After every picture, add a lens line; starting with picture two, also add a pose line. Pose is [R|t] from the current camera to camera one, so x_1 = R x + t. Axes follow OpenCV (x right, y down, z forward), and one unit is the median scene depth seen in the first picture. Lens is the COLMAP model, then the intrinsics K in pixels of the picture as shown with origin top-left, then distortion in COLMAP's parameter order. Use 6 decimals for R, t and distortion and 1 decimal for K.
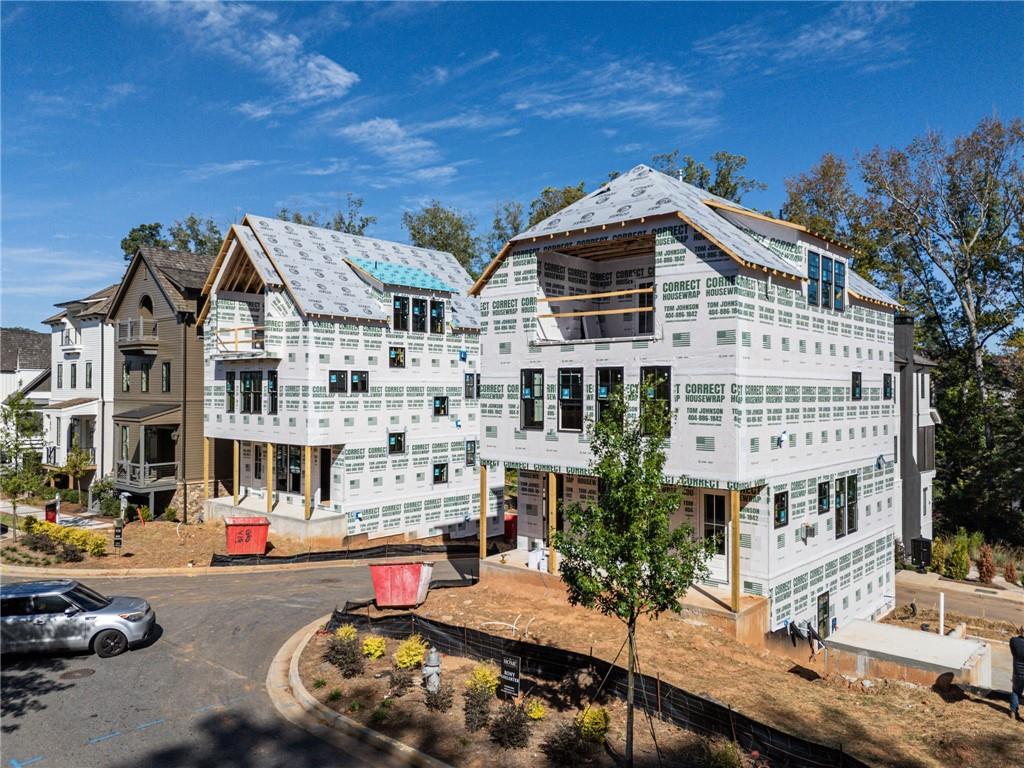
lens RADIAL K [[747.6, 0, 512.0], [0, 747.6, 384.0], [0, 0, 1]] dist [0.038743, -0.005345]
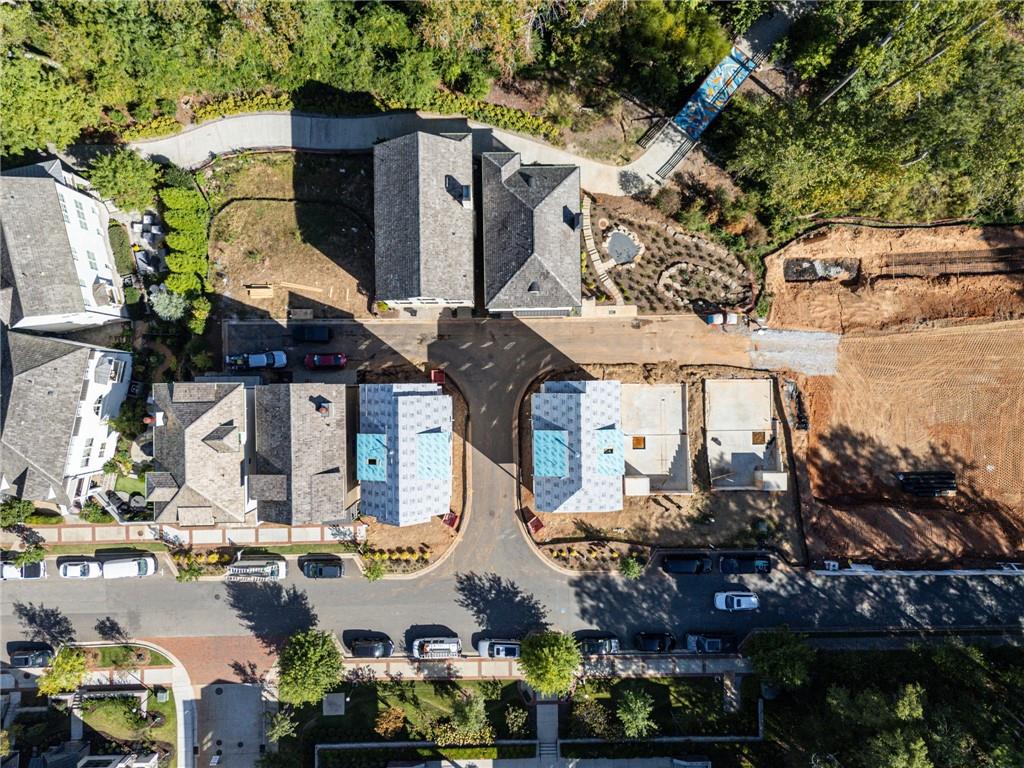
lens RADIAL K [[749.9, 0, 512.0], [0, 749.9, 384.0], [0, 0, 1]] dist [0.063662, -0.050339]
pose [[0.737191, -0.675528, 0.014561, 0.135538], [-0.013625, 0.006684, 0.999885, -2.427953], [-0.675548, -0.737304, -0.004277, 1.048612]]
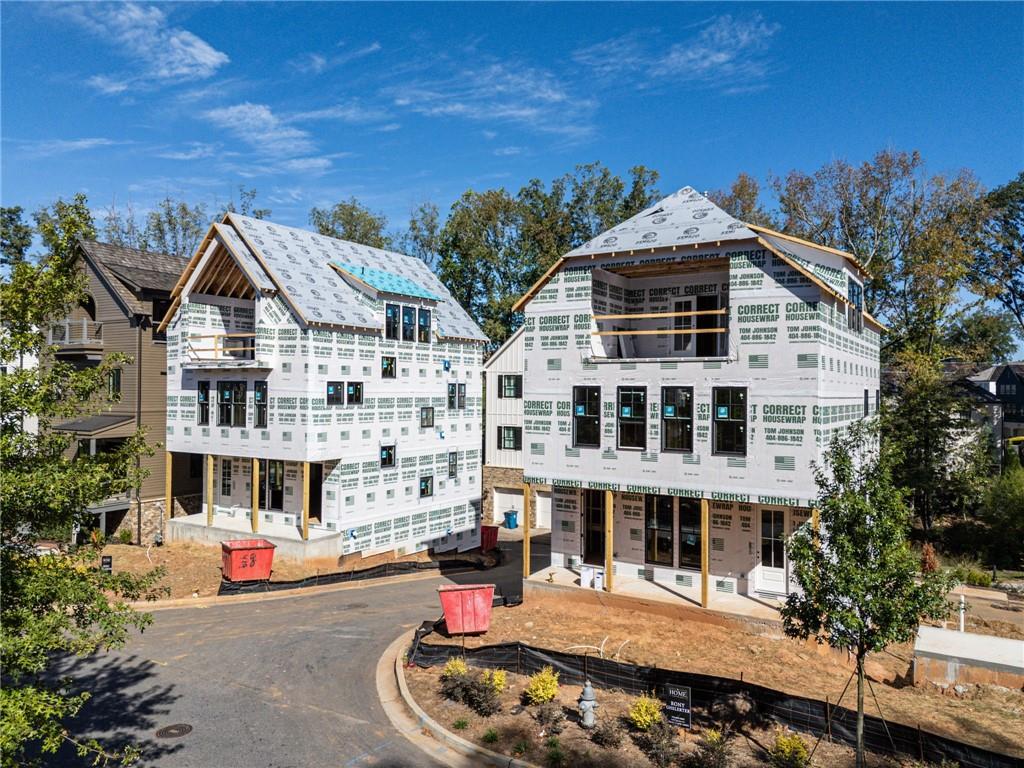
lens RADIAL K [[749.9, 0, 512.0], [0, 749.9, 384.0], [0, 0, 1]] dist [0.063662, -0.050339]
pose [[0.985934, 0.006342, 0.167016, -0.157956], [-0.006269, 0.999980, -0.000966, -0.014279], [-0.167018, -0.000094, 0.985954, 0.019571]]
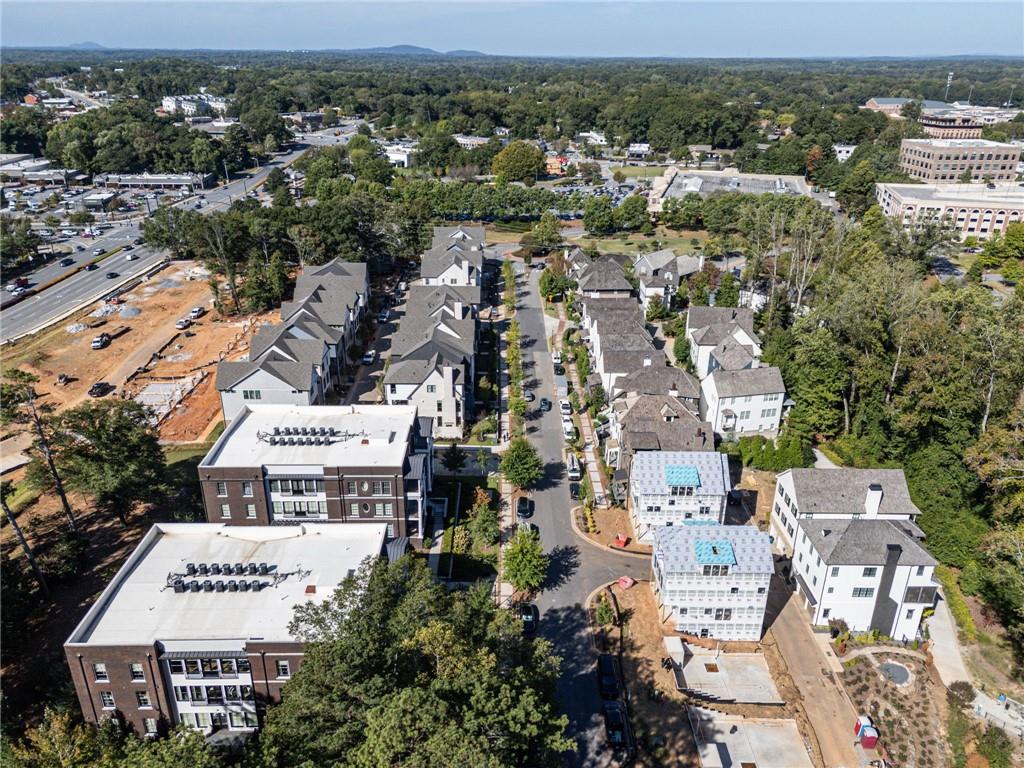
lens RADIAL K [[749.9, 0, 512.0], [0, 749.9, 384.0], [0, 0, 1]] dist [0.063662, -0.050339]
pose [[0.673013, 0.298945, -0.676524, 1.459635], [-0.003653, 0.916011, 0.401137, -1.841075], [0.739622, -0.267499, 0.617579, -1.432320]]
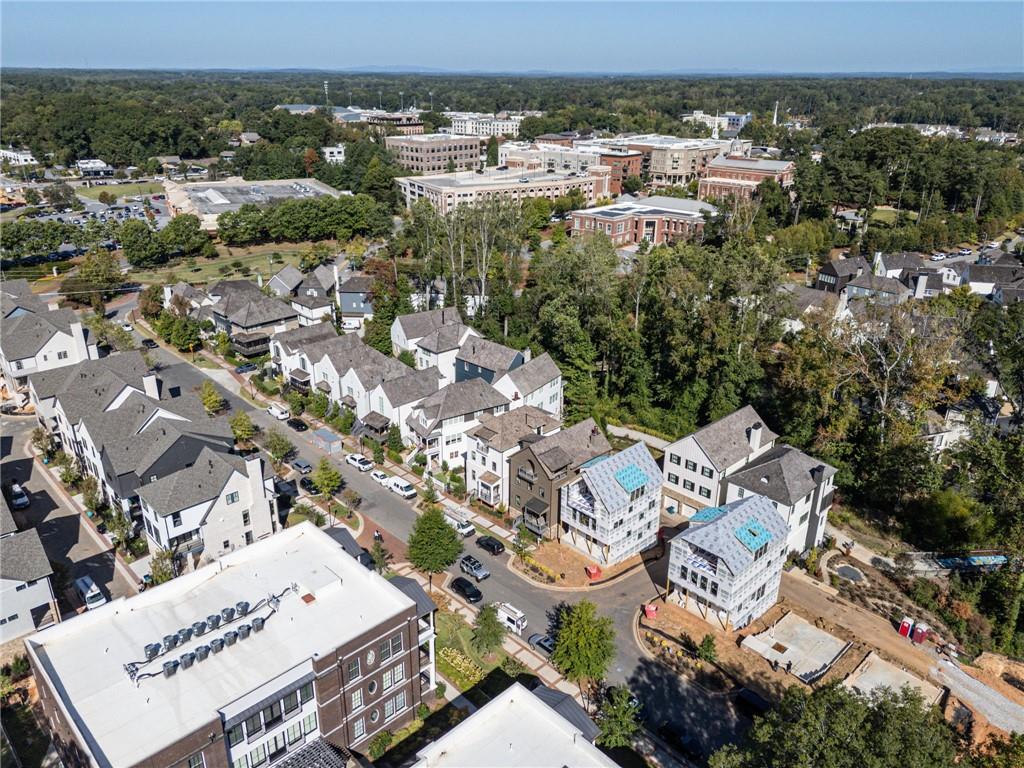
lens RADIAL K [[749.9, 0, 512.0], [0, 749.9, 384.0], [0, 0, 1]] dist [0.063662, -0.050339]
pose [[0.997170, 0.031540, -0.068237, -0.441950], [-0.002690, 0.922117, 0.386901, -1.687312], [0.075126, -0.385622, 0.919593, -1.654742]]
